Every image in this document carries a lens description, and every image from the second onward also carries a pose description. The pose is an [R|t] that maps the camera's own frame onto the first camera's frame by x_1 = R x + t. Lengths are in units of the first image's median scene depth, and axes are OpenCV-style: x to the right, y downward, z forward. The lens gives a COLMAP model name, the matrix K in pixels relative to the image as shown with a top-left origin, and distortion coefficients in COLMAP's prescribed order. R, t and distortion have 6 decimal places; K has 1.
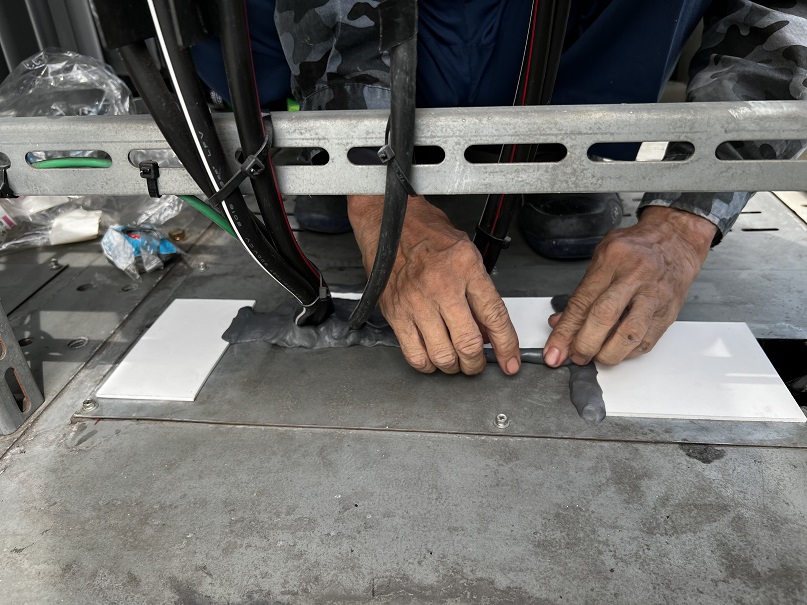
lens RADIAL K [[612.8, 0, 406.8], [0, 612.8, 316.7], [0, 0, 1]] dist [0.039996, -0.055208]
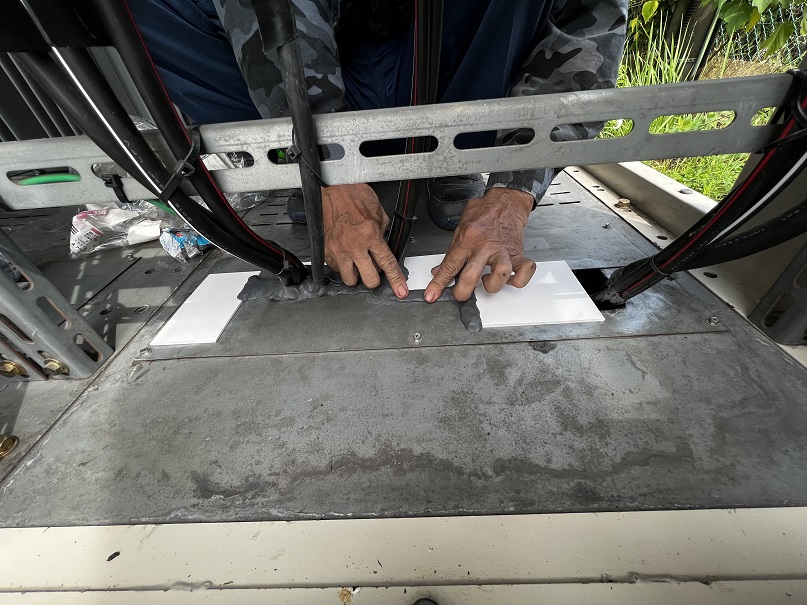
lens RADIAL K [[322.9, 0, 403.5], [0, 322.9, 309.0], [0, 0, 1]] dist [0.006799, -0.000051]
pose [[0.994568, -0.089391, 0.053326, 0.094339], [0.081701, 0.987853, 0.132180, -0.015334], [-0.064494, -0.127105, 0.989790, 0.227445]]
